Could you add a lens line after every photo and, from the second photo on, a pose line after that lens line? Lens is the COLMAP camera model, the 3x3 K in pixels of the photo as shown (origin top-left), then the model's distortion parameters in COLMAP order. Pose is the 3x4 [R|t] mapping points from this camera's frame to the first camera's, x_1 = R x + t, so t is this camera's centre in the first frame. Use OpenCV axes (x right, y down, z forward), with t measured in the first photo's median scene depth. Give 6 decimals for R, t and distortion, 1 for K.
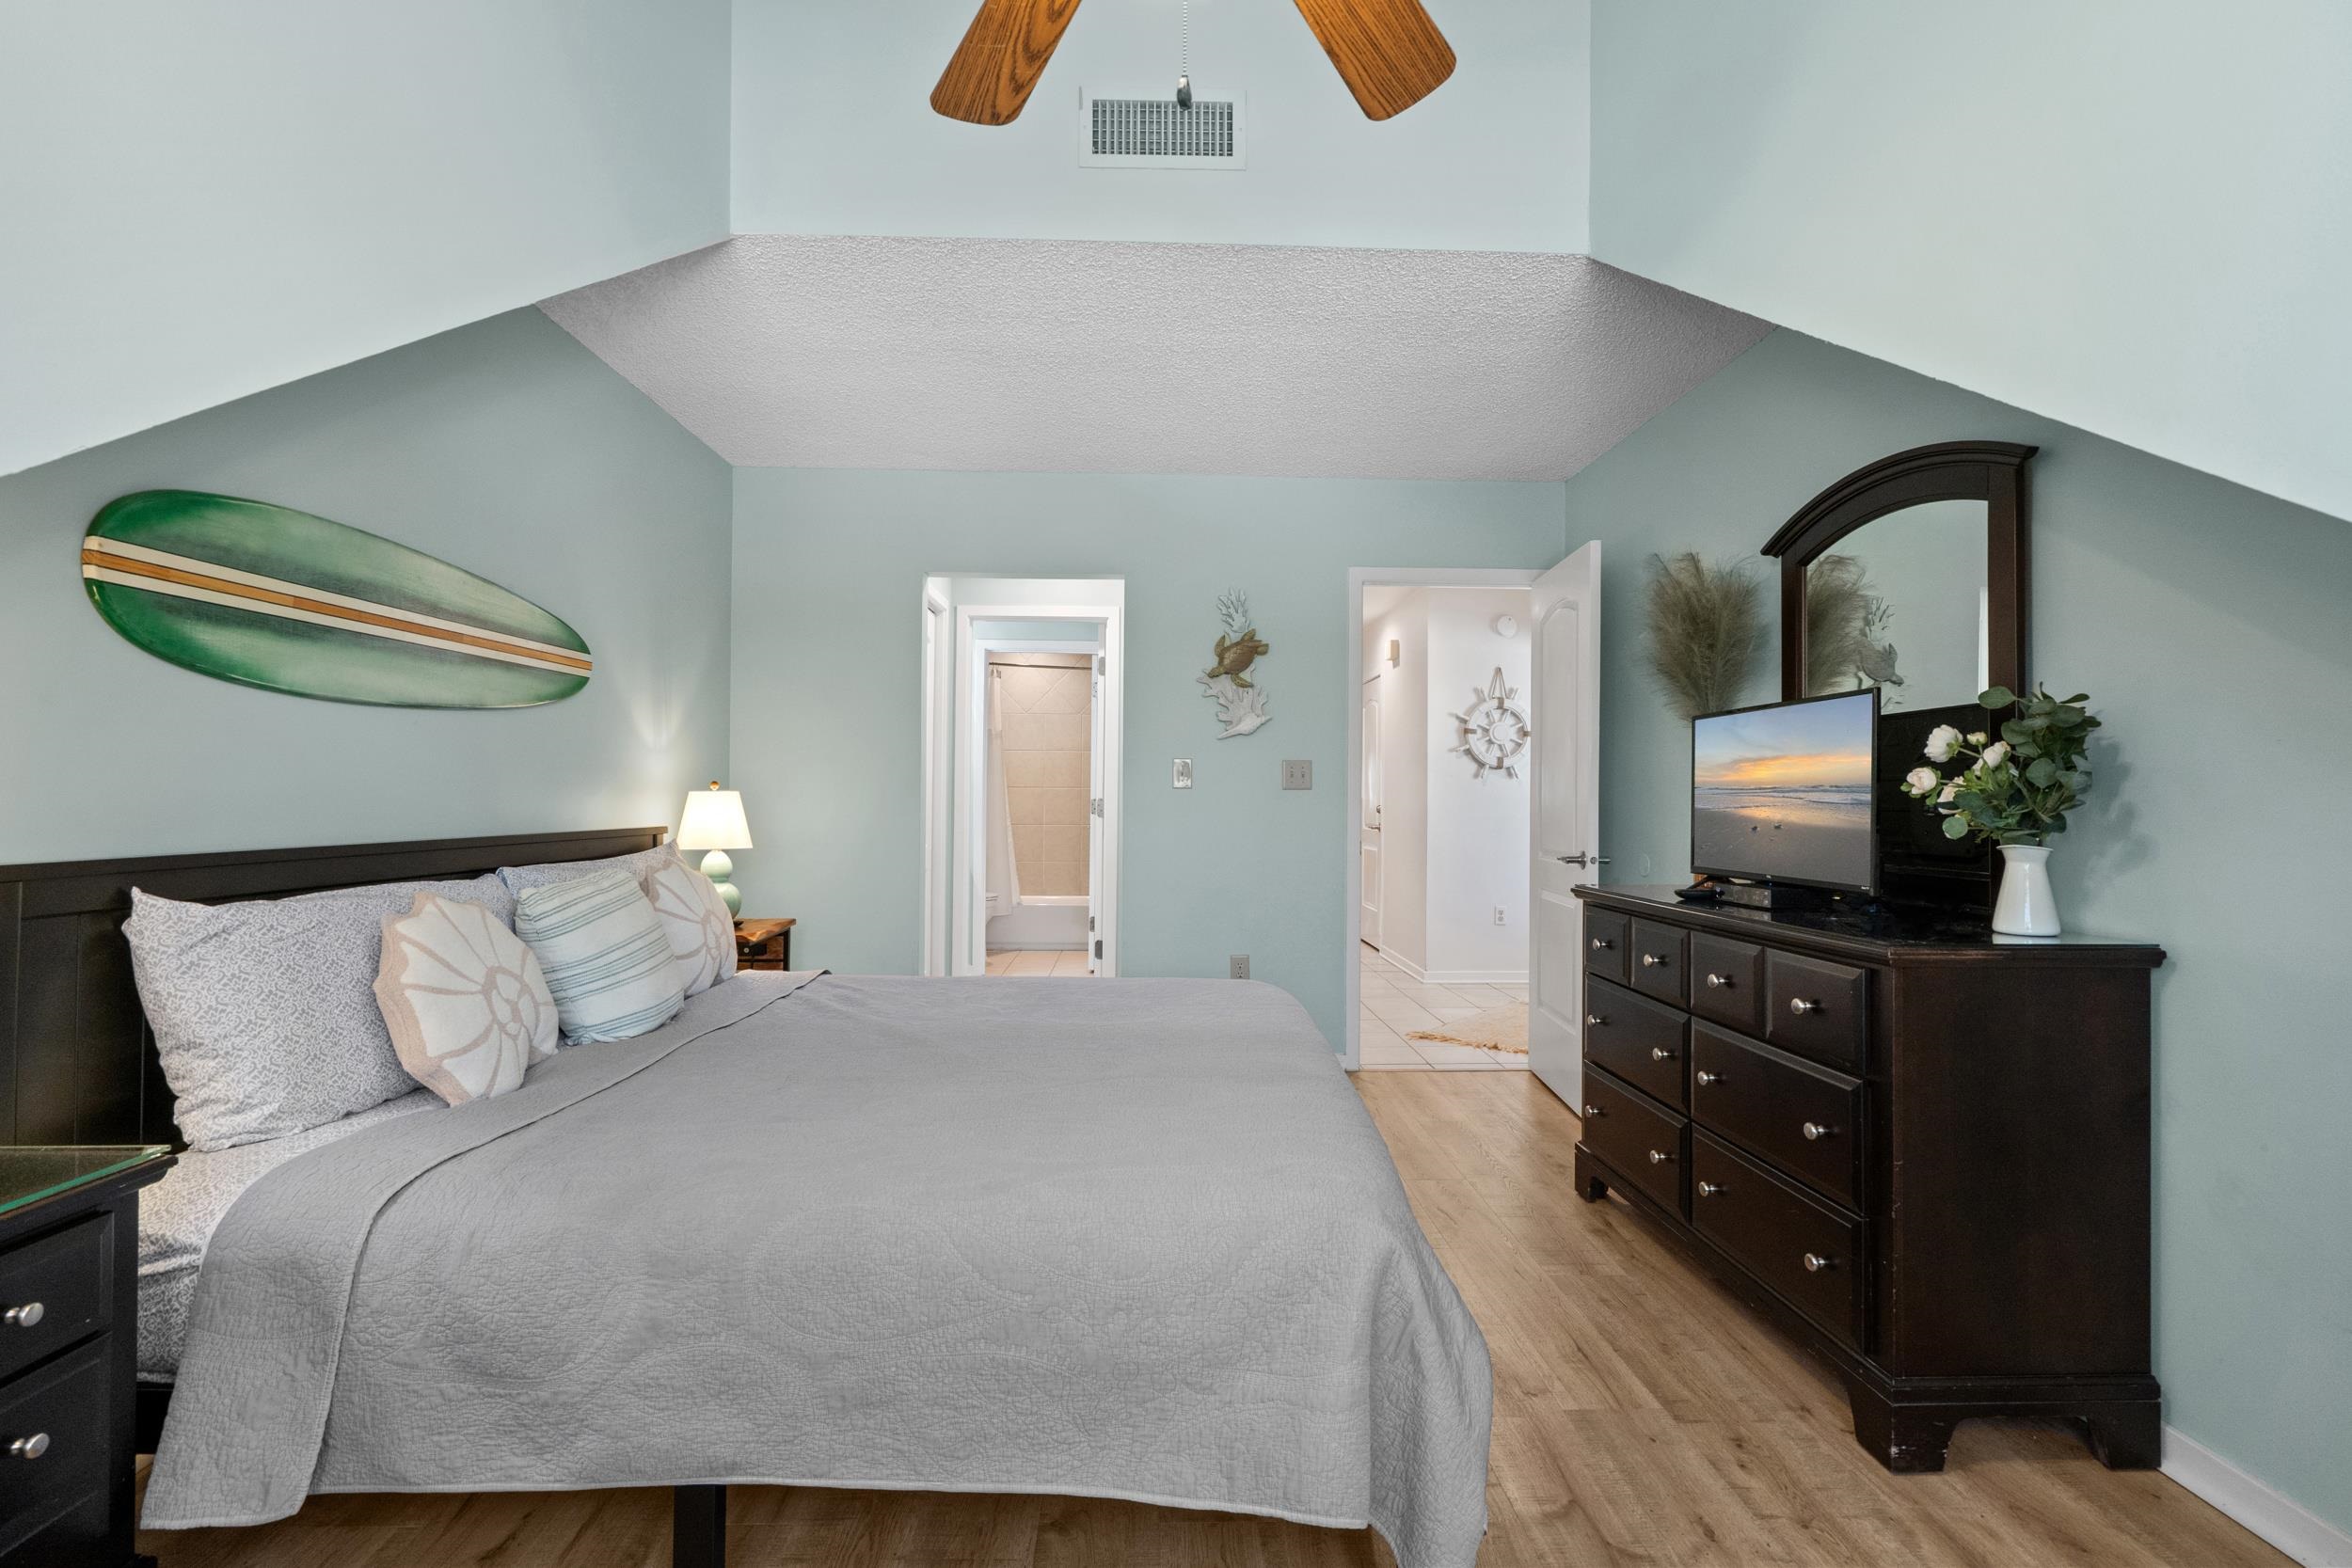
lens RADIAL K [[1054.7, 0, 1174.9], [0, 1054.7, 786.3], [0, 0, 1]] dist [-0.004780, 0.001433]
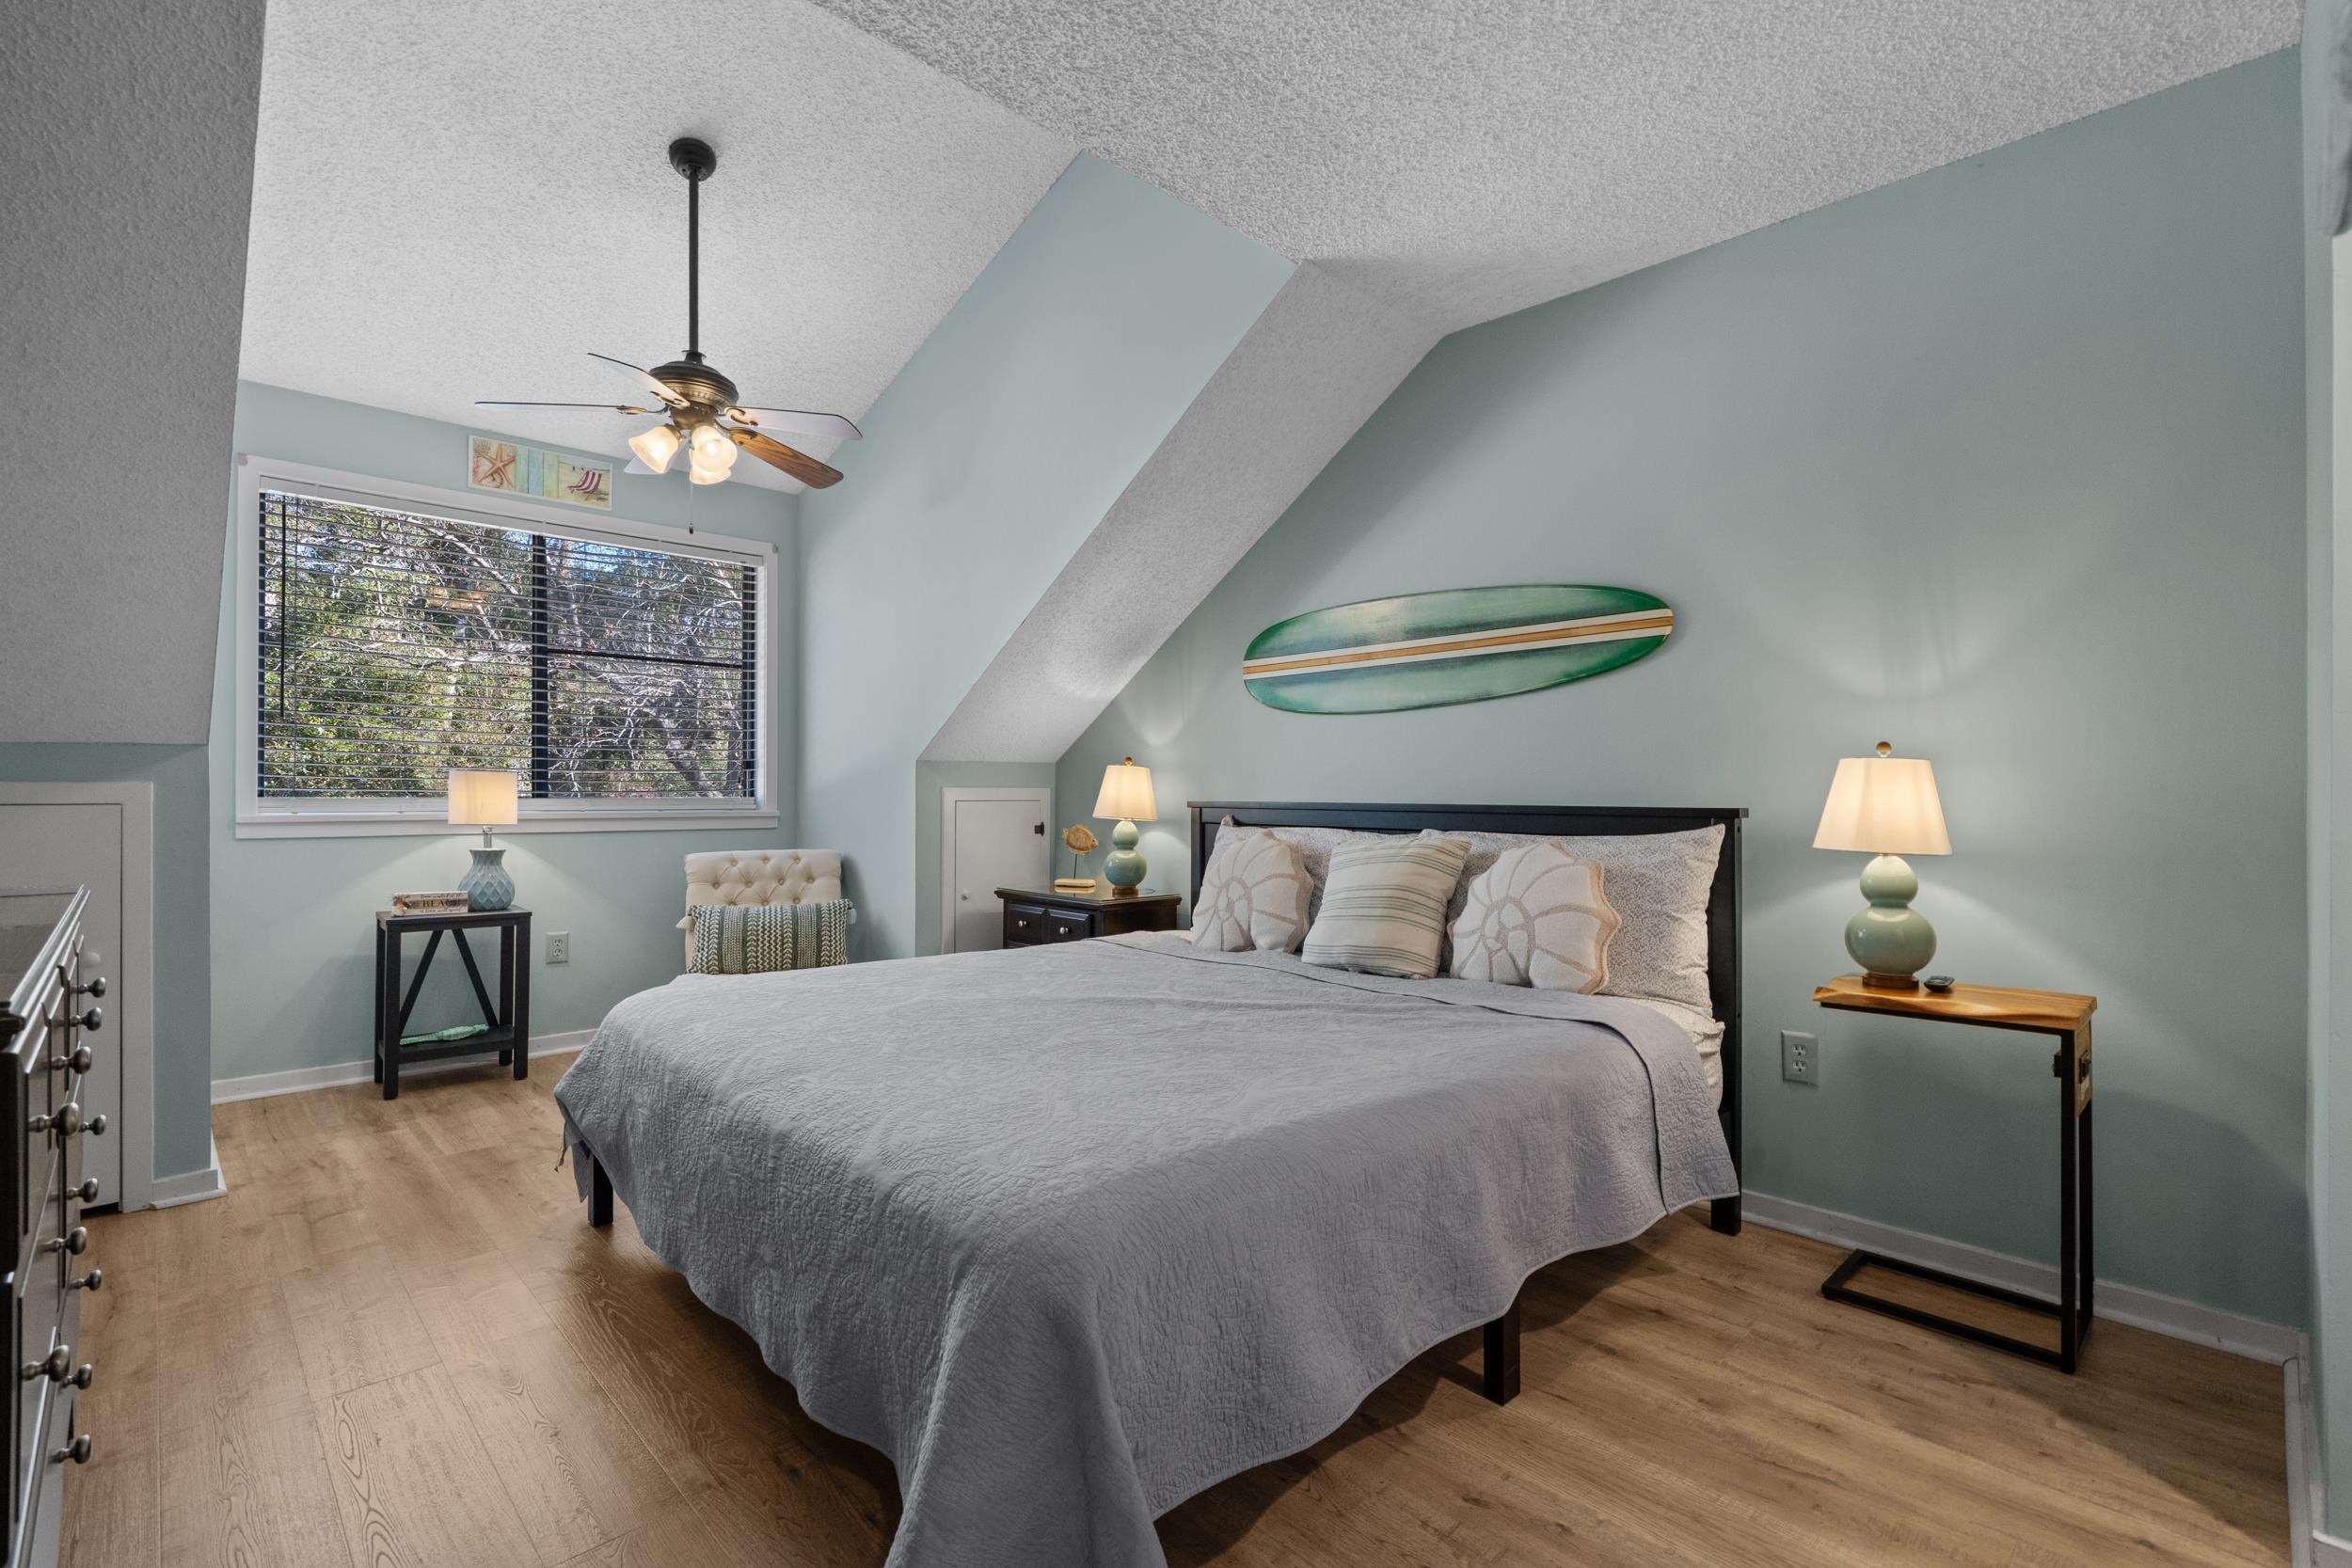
lens RADIAL K [[1054.7, 0, 1174.9], [0, 1054.7, 786.3], [0, 0, 1]] dist [-0.004780, 0.001433]
pose [[-0.731775, -0.010999, -0.681458, 0.526412], [-0.002521, 0.999907, -0.013432, 0.053973], [0.681542, -0.008111, -0.731734, 2.097804]]
